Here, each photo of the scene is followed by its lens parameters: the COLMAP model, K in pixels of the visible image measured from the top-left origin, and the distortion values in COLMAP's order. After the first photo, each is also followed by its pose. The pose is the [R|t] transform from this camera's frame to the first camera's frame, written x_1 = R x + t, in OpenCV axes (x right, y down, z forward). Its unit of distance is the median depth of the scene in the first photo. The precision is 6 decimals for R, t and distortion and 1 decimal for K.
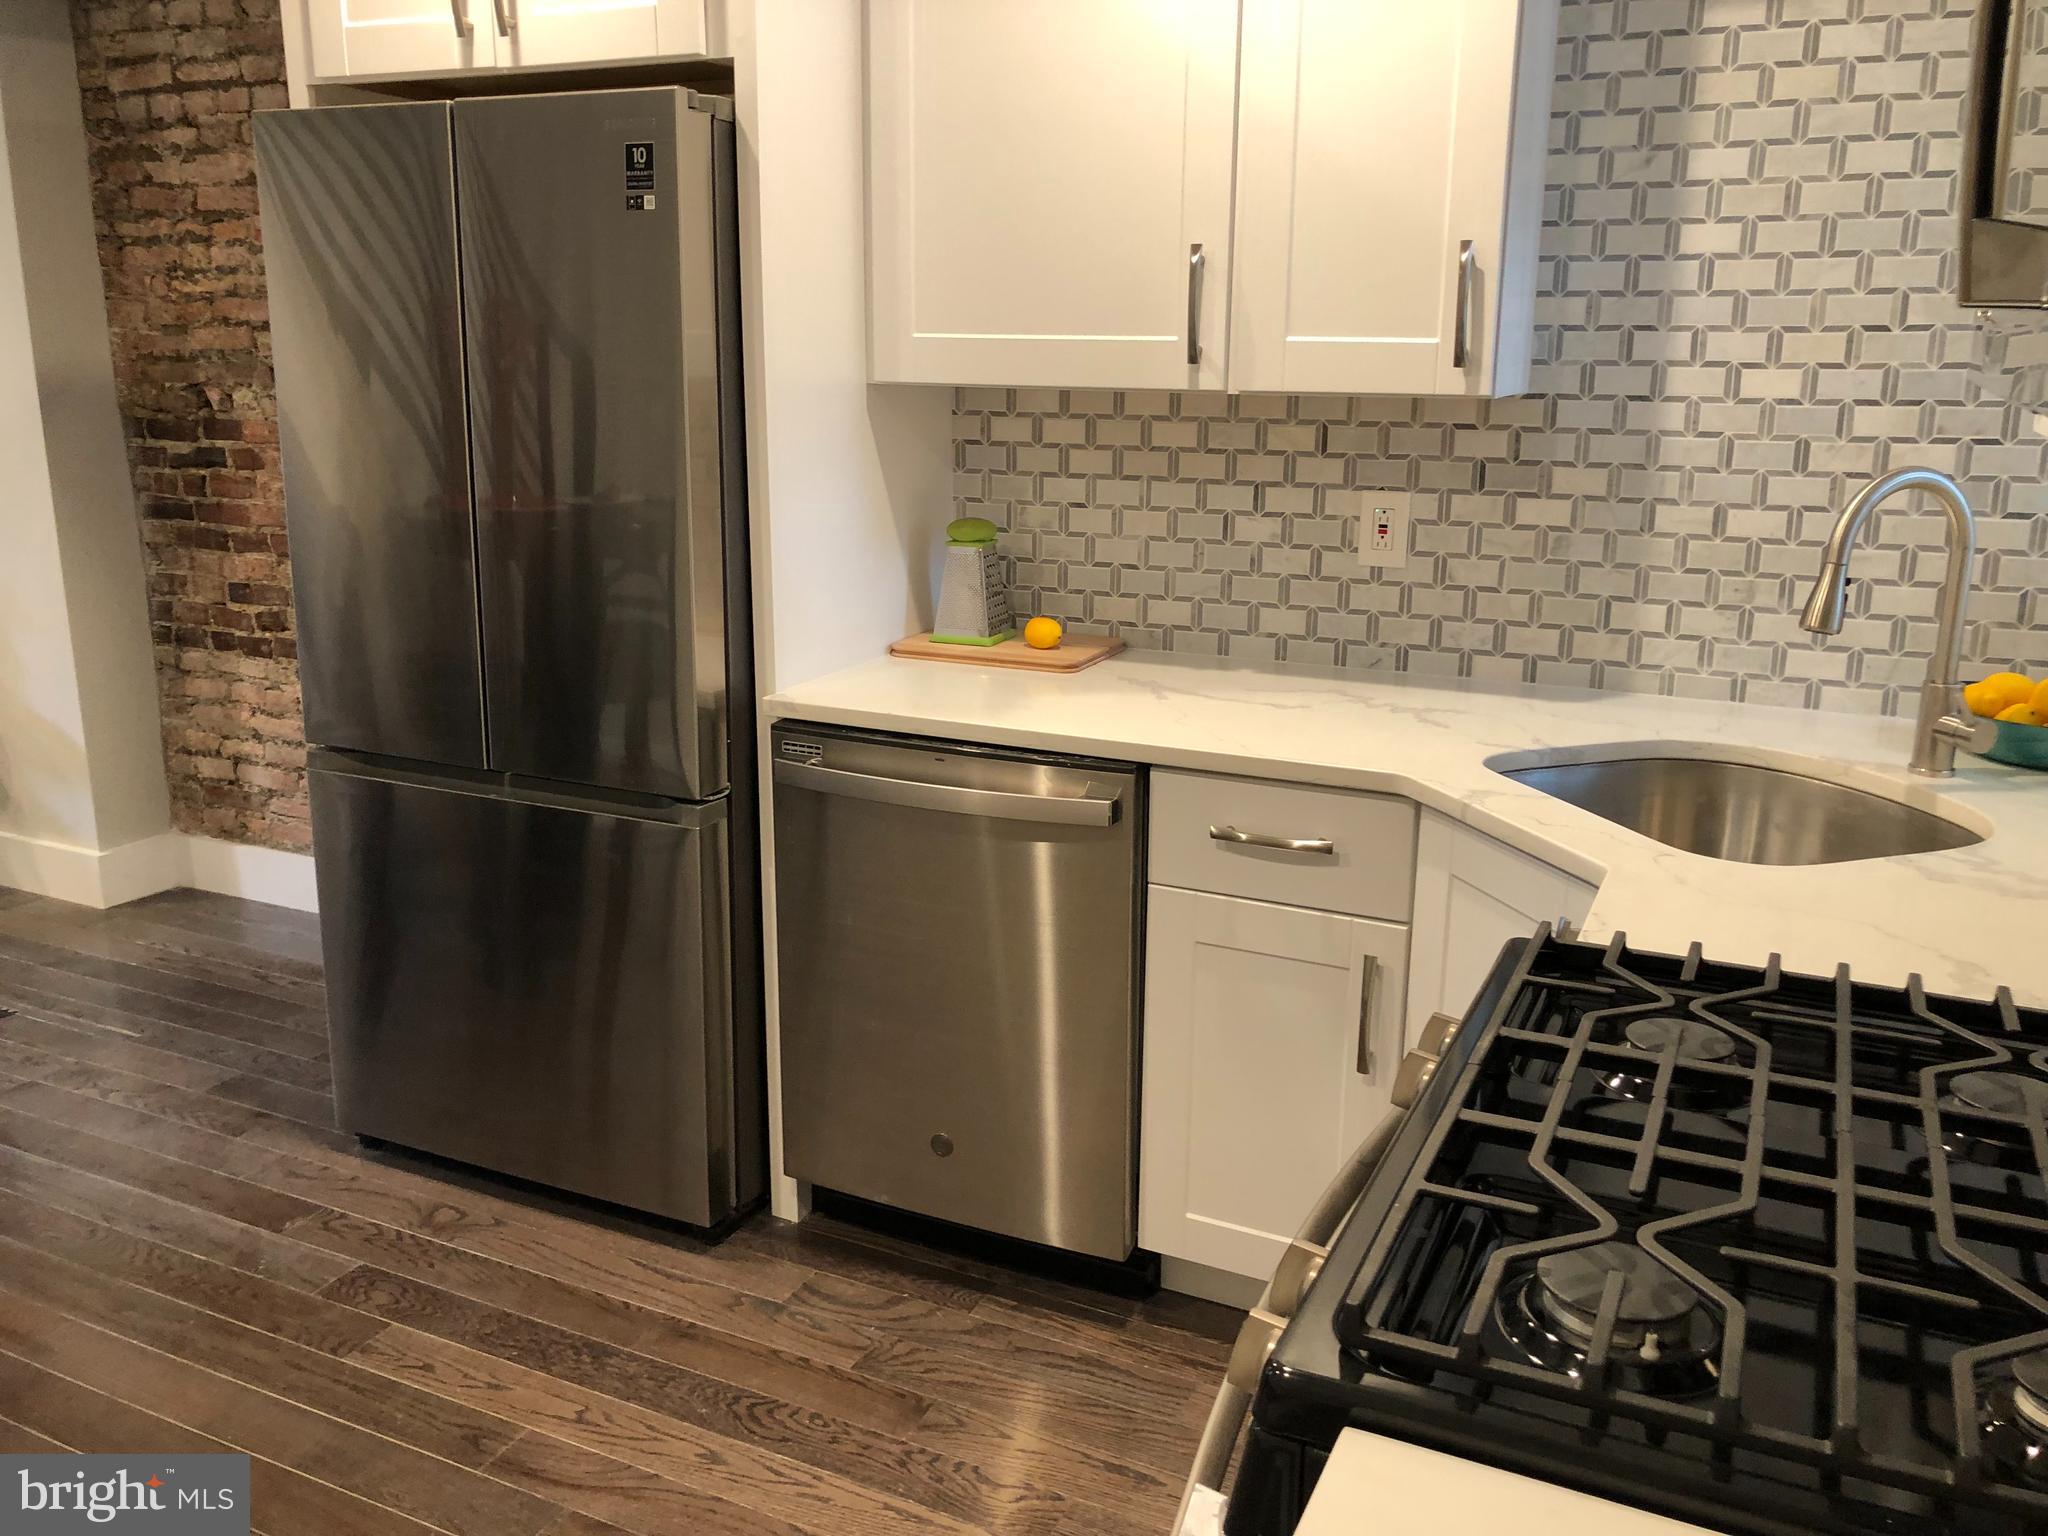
lens RADIAL K [[1661.9, 0, 984.3], [0, 1661.9, 760.7], [0, 0, 1]] dist [0.039506, -0.039773]
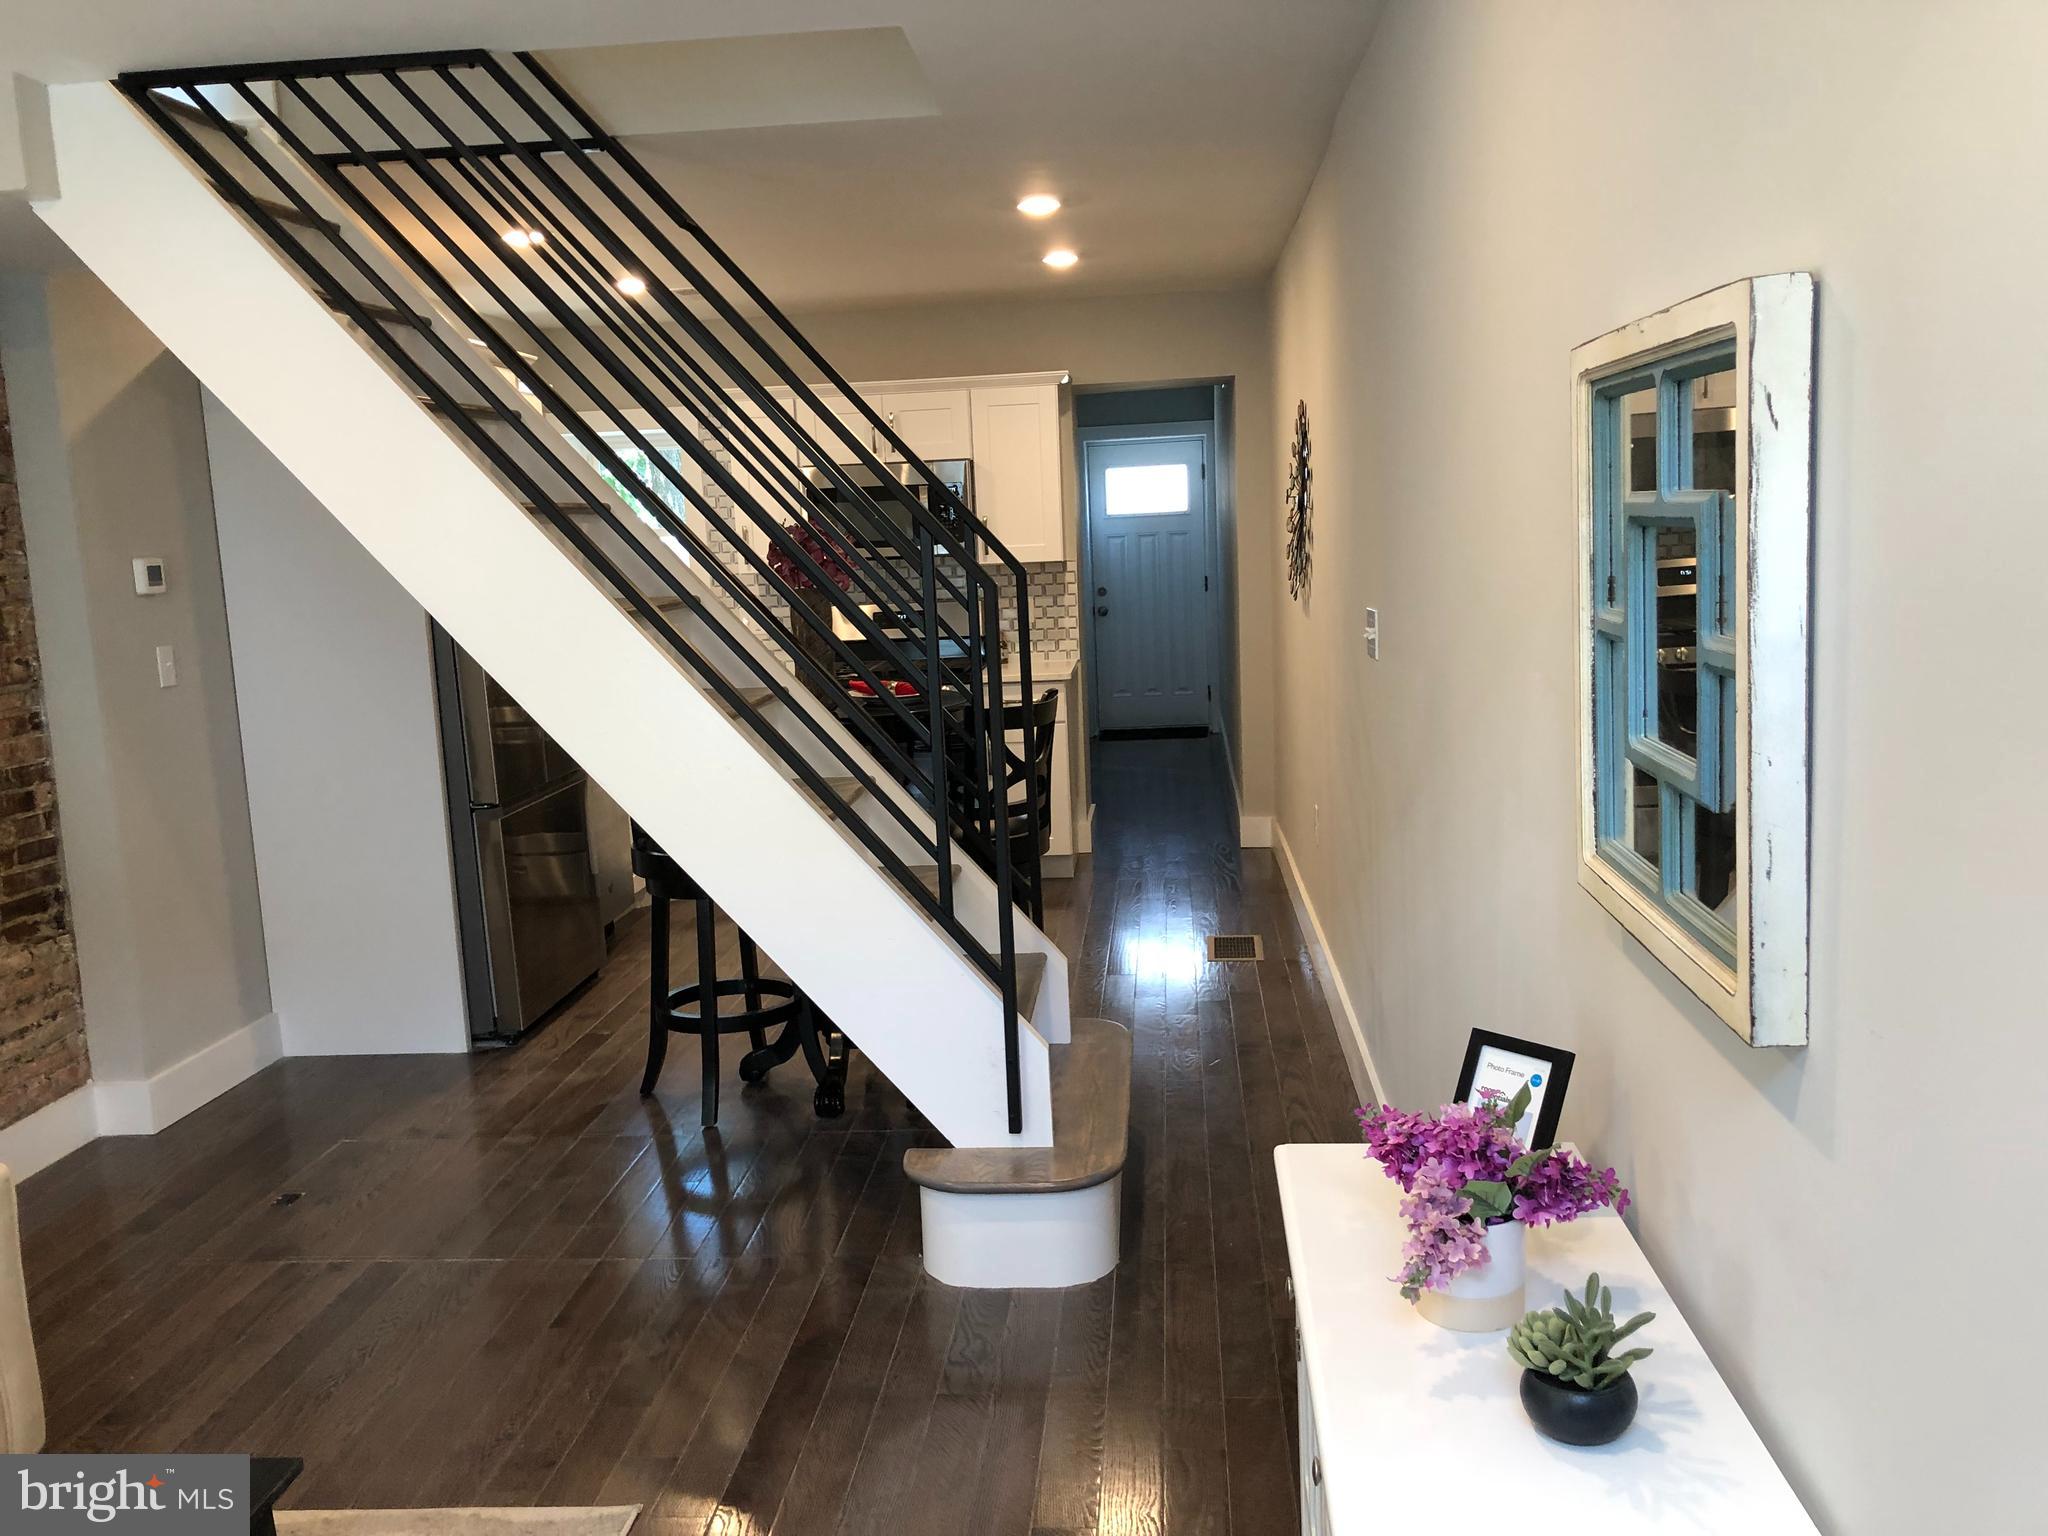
lens RADIAL K [[1661.9, 0, 1005.1], [0, 1661.9, 765.6], [0, 0, 1]] dist [0.039506, -0.039773]
pose [[-0.361595, -0.125023, 0.923915, -2.108235], [0.273062, 0.933312, 0.233163, -0.297467], [-0.891452, 0.336597, -0.303342, 0.983320]]
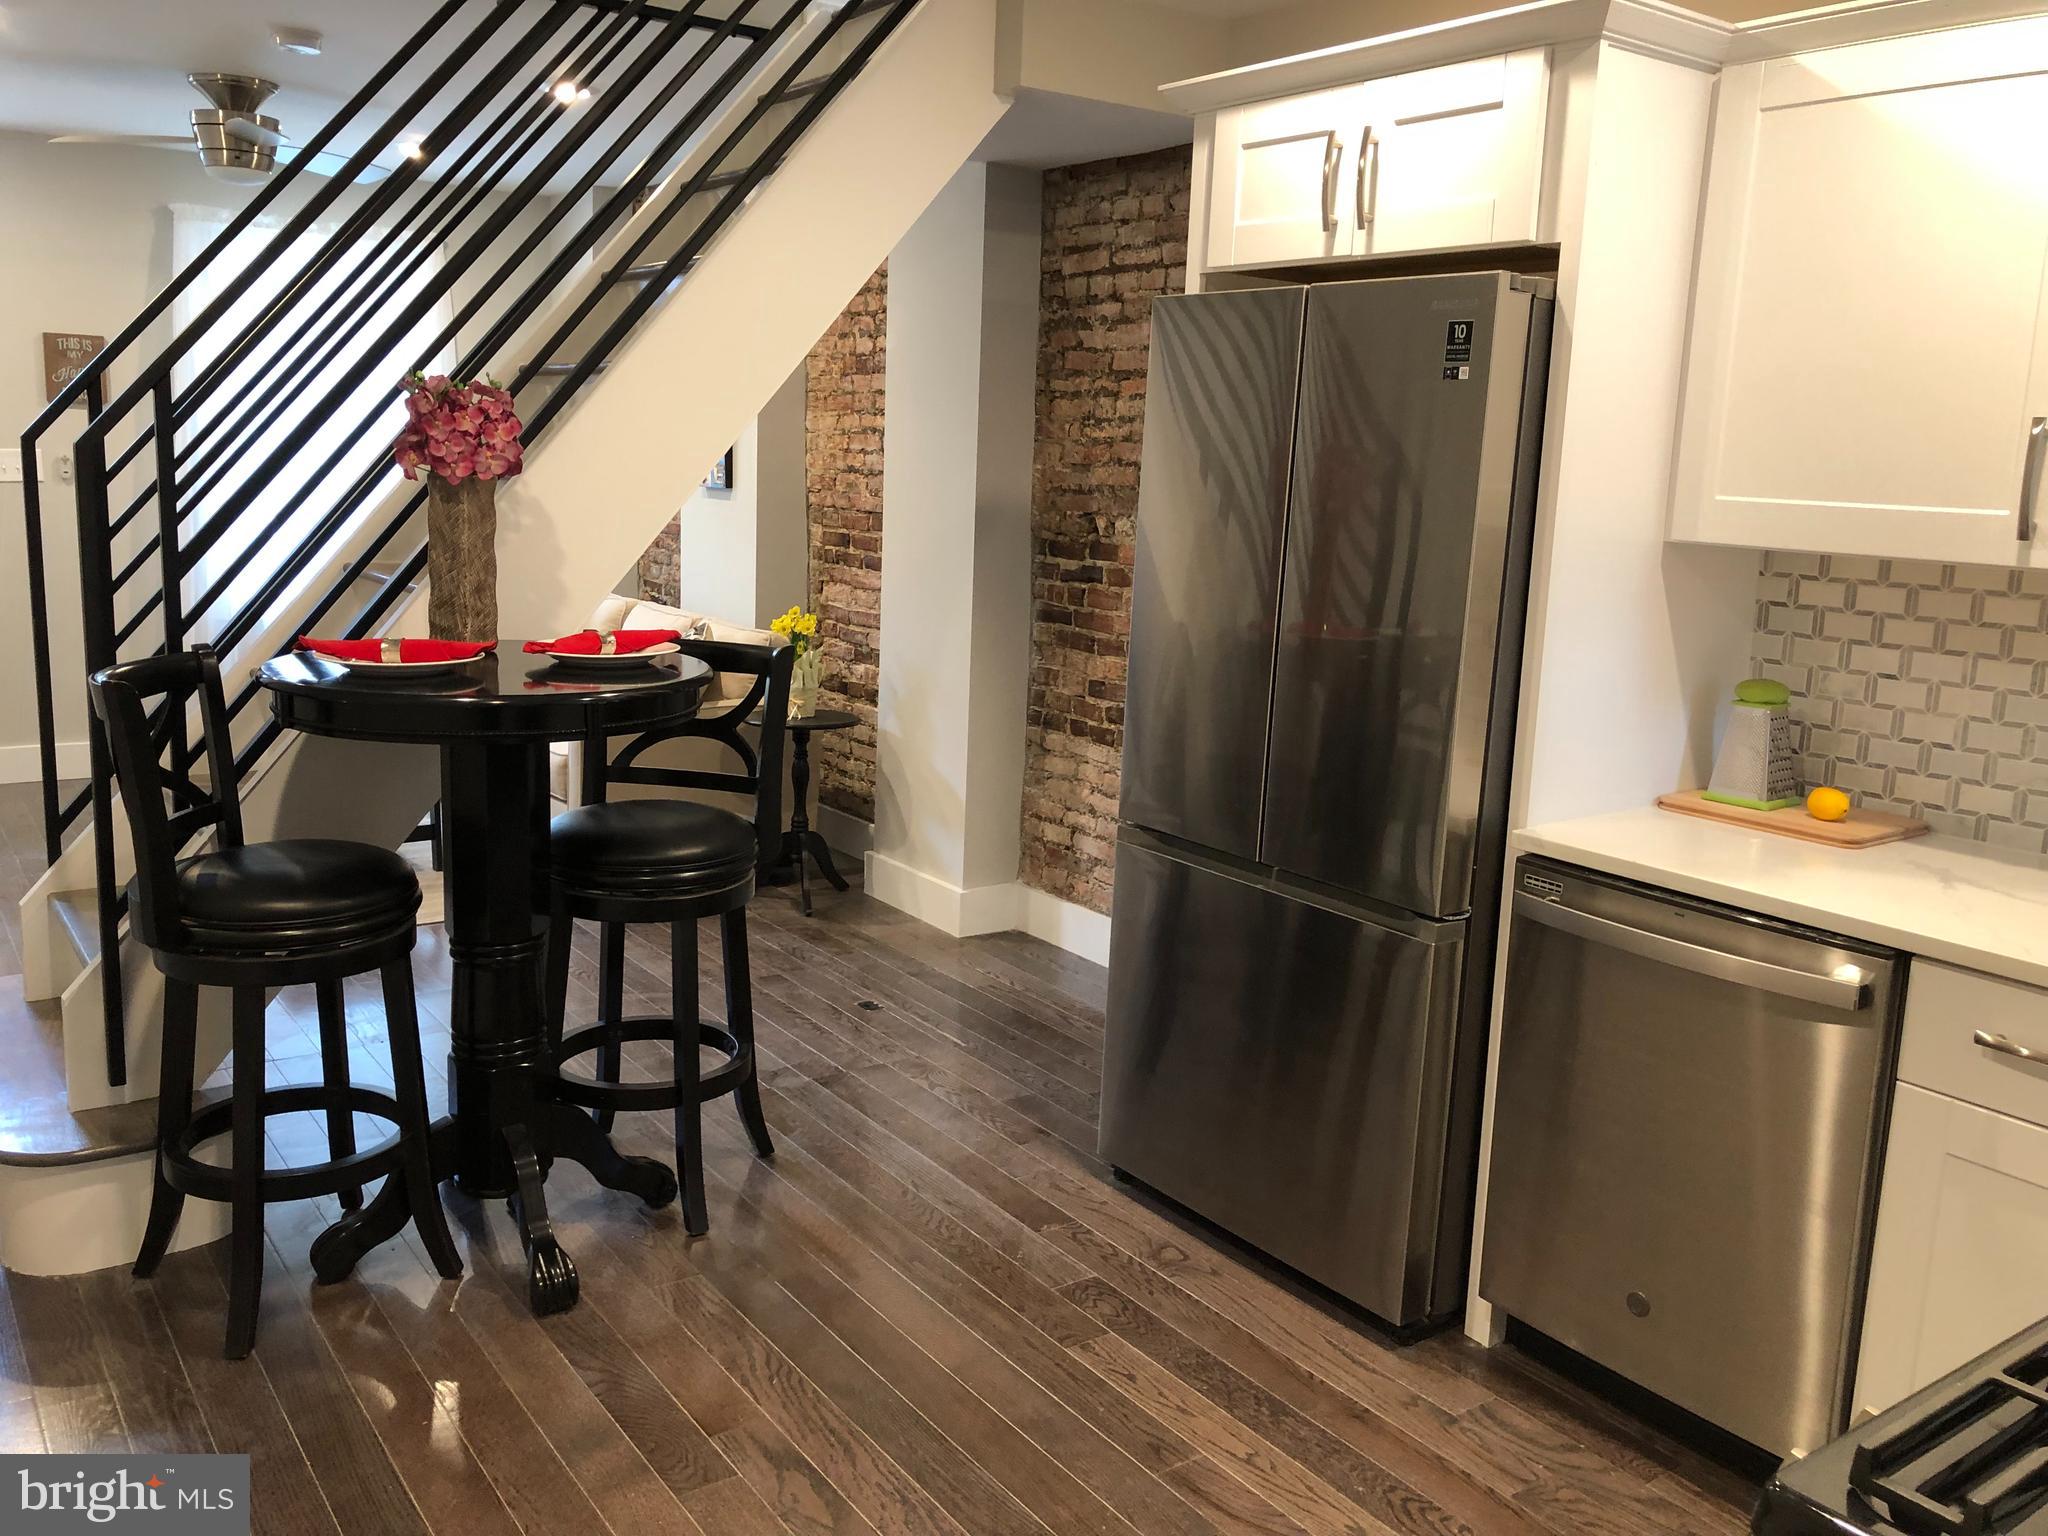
lens RADIAL K [[1661.9, 0, 1027.5], [0, 1661.9, 760.4], [0, 0, 1]] dist [0.039506, -0.039773]
pose [[0.883112, 0.111591, -0.455697, 0.063246], [-0.145948, 0.988451, -0.040787, 0.005018], [0.445883, 0.102528, 0.889200, -0.069002]]
